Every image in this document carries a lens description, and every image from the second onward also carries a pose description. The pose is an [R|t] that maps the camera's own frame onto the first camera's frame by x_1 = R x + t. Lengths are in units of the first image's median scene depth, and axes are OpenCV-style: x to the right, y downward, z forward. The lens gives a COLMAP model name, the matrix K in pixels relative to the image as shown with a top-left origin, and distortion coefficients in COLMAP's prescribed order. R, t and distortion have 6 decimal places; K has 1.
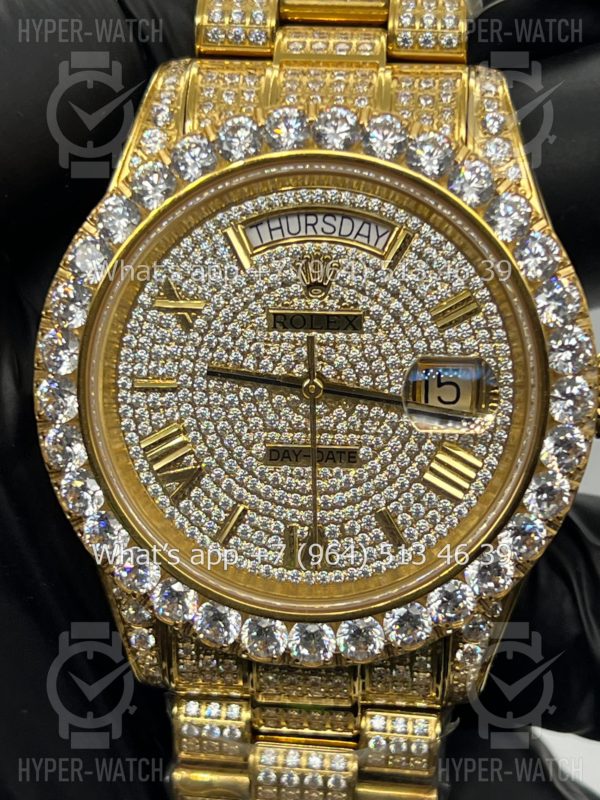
lens RADIAL K [[1928.7, 0, 293.4], [0, 1928.7, 387.5], [0, 0, 1]] dist [0.190345, 0.000000]
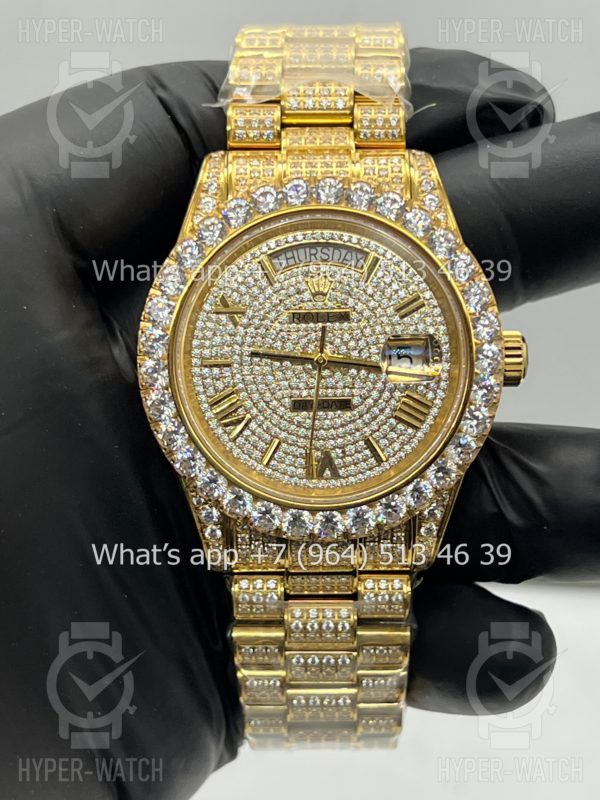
lens RADIAL K [[1928.7, 0, 299.9], [0, 1928.7, 399.0], [0, 0, 1]] dist [0.190345, 0.000000]
pose [[0.995411, -0.042608, 0.085684, -0.137743], [0.048082, 0.996862, -0.062876, 0.125942], [-0.082736, 0.066707, 0.994336, -0.515496]]
